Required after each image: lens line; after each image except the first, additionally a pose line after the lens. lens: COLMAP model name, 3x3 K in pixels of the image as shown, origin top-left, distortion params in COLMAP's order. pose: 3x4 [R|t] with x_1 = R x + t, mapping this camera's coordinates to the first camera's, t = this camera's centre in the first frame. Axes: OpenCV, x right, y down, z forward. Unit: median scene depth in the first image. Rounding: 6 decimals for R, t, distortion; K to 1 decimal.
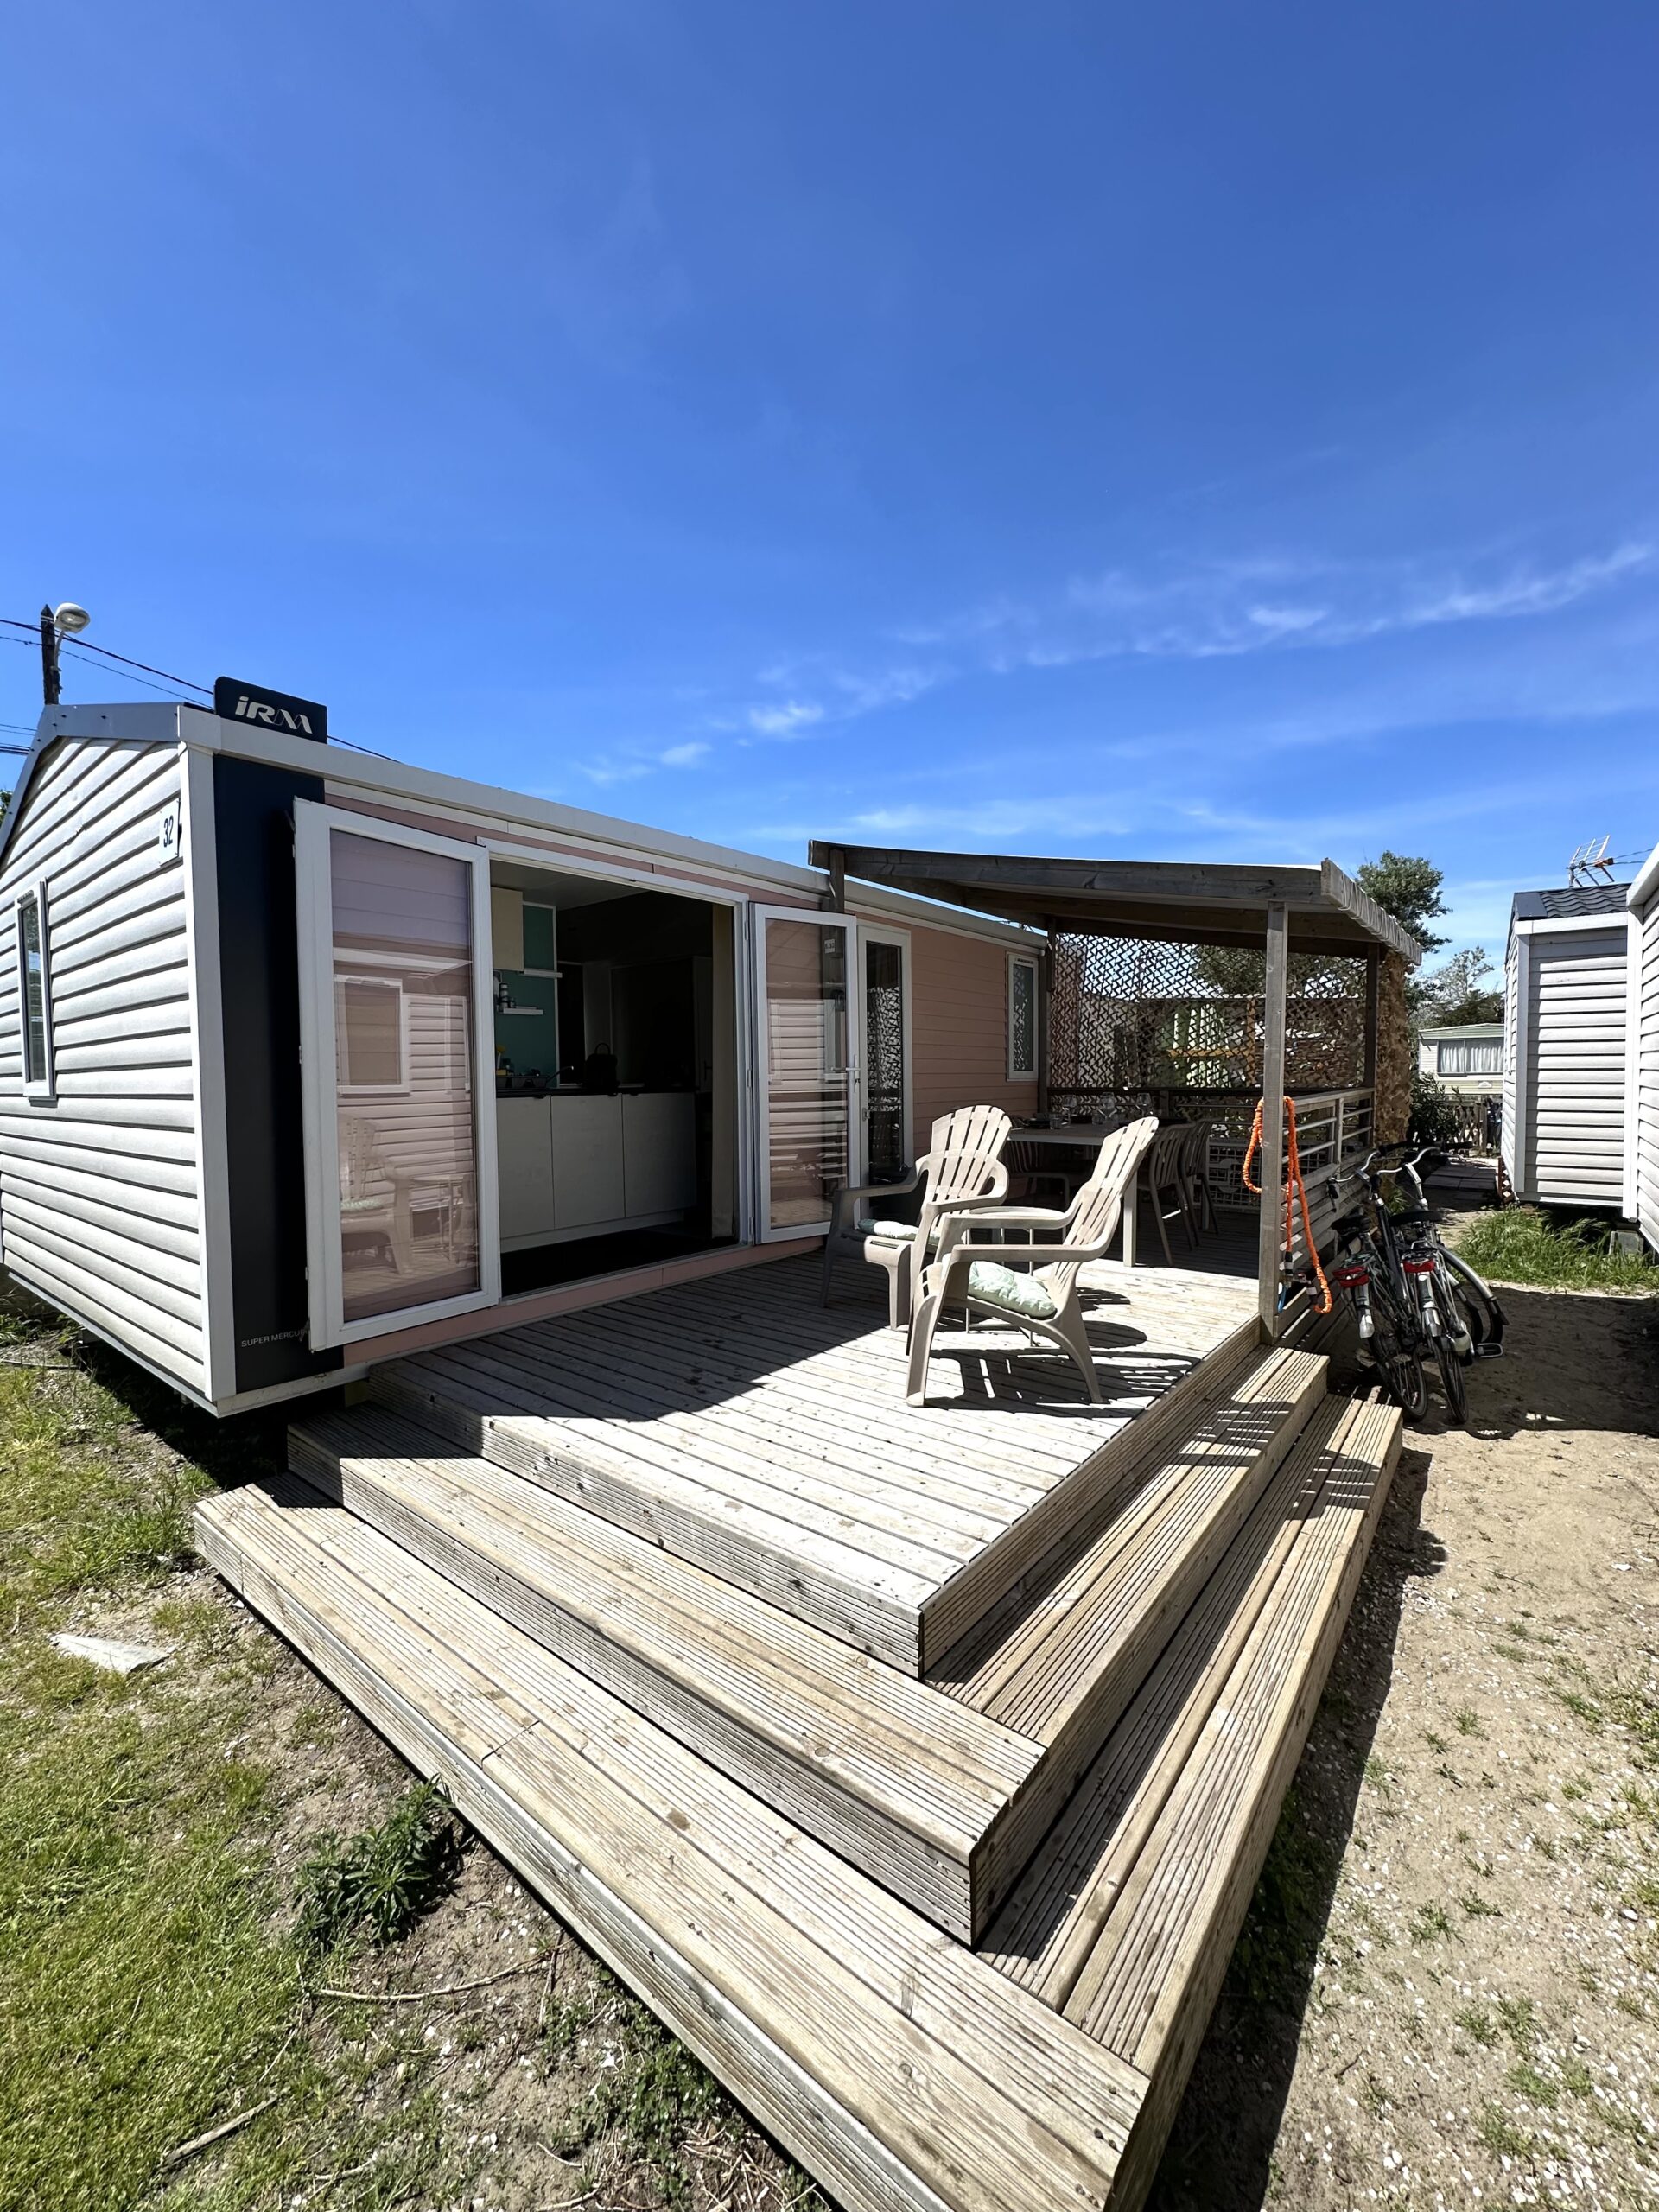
lens RADIAL K [[881.7, 0, 830.1], [0, 881.7, 1108.3], [0, 0, 1]] dist [-0.001914, 0.000571]
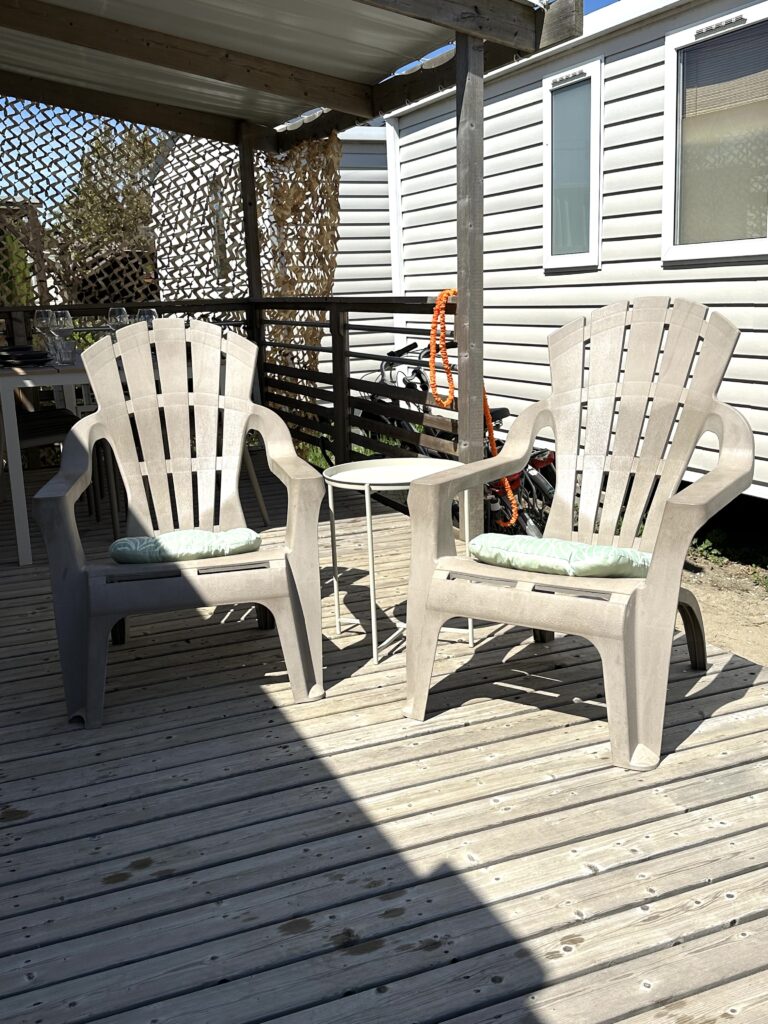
lens RADIAL K [[1023.0, 0, 387.1], [0, 1023.0, 515.3], [0, 0, 1]] dist [0.049289, 0.000000]
pose [[0.438293, -0.196828, 0.877016, -0.470986], [0.053775, 0.979723, 0.193004, 0.002286], [-0.897222, -0.037431, 0.439990, 0.652826]]
